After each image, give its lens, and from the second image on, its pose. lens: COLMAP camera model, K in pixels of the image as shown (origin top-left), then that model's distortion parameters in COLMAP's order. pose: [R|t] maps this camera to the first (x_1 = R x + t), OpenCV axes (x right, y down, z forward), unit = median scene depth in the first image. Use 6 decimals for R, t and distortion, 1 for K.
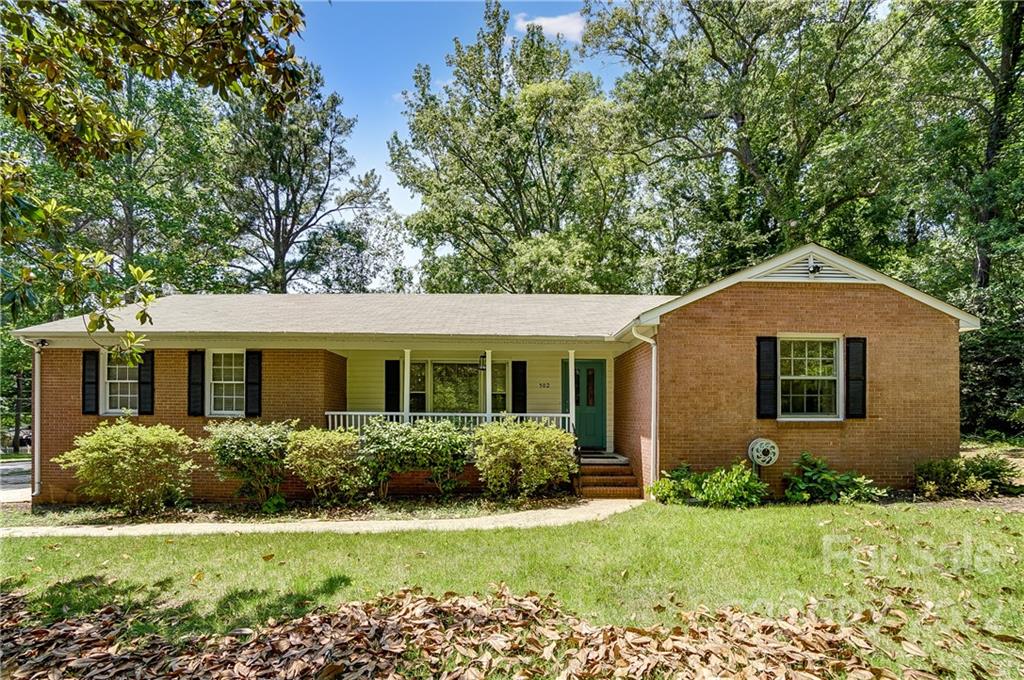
lens RADIAL K [[446.7, 0, 487.6], [0, 446.7, 340.2], [0, 0, 1]] dist [-0.051634, 0.010785]
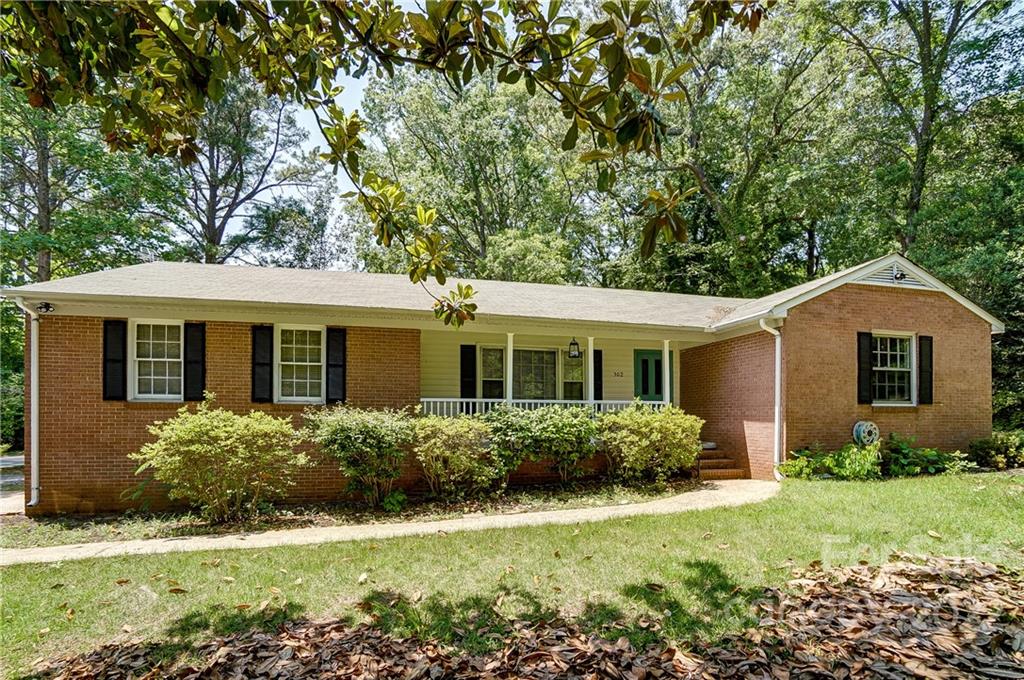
lens RADIAL K [[446.7, 0, 487.6], [0, 446.7, 340.2], [0, 0, 1]] dist [-0.051634, 0.010785]
pose [[0.977777, 0.035102, 0.206686, -0.516245], [-0.036528, 0.999328, 0.003085, 0.042069], [-0.206439, -0.010566, 0.978402, 0.096268]]
